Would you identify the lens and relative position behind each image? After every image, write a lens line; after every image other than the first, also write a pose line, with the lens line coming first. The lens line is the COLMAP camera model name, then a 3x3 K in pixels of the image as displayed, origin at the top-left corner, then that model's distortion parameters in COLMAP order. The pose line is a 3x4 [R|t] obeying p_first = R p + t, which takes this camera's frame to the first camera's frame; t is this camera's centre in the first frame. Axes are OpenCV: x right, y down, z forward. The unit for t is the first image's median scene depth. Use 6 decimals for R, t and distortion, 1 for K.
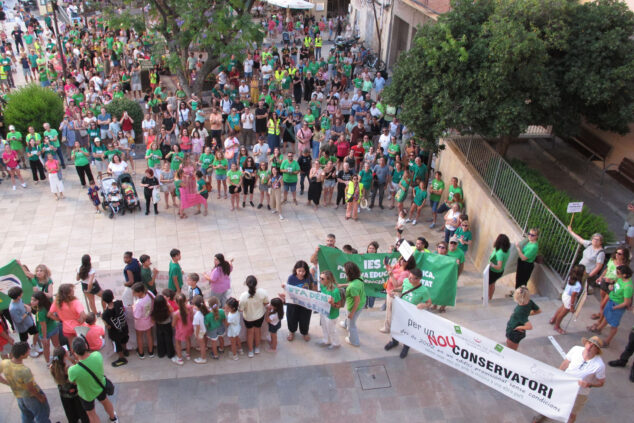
lens RADIAL K [[541.7, 0, 318.7], [0, 541.7, 210.9], [0, 0, 1]] dist [-0.147166, 0.113135]
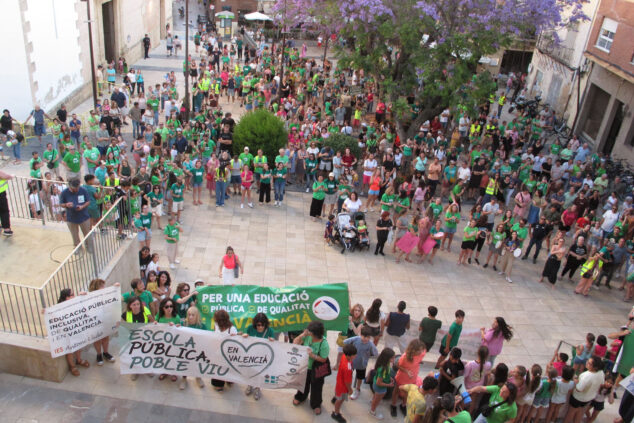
lens RADIAL K [[541.7, 0, 315.3], [0, 541.7, 212.3], [0, 0, 1]] dist [-0.147166, 0.113135]
pose [[0.969371, 0.156247, -0.189490, -0.249847], [-0.168073, 0.984608, -0.047934, -0.005319], [0.179083, 0.078314, 0.980712, -0.029980]]
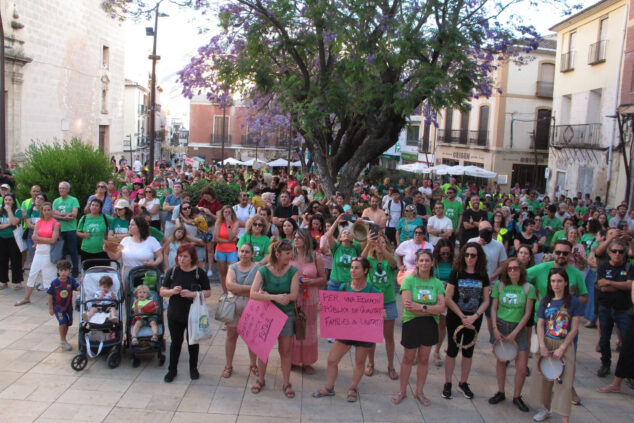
lens RADIAL K [[541.7, 0, 313.9], [0, 541.7, 208.5], [0, 0, 1]] dist [-0.147166, 0.113135]
pose [[0.960972, 0.038905, -0.273896, -0.134874], [-0.147271, 0.910057, -0.387438, 0.028168], [0.234188, 0.412654, 0.880269, 0.659320]]
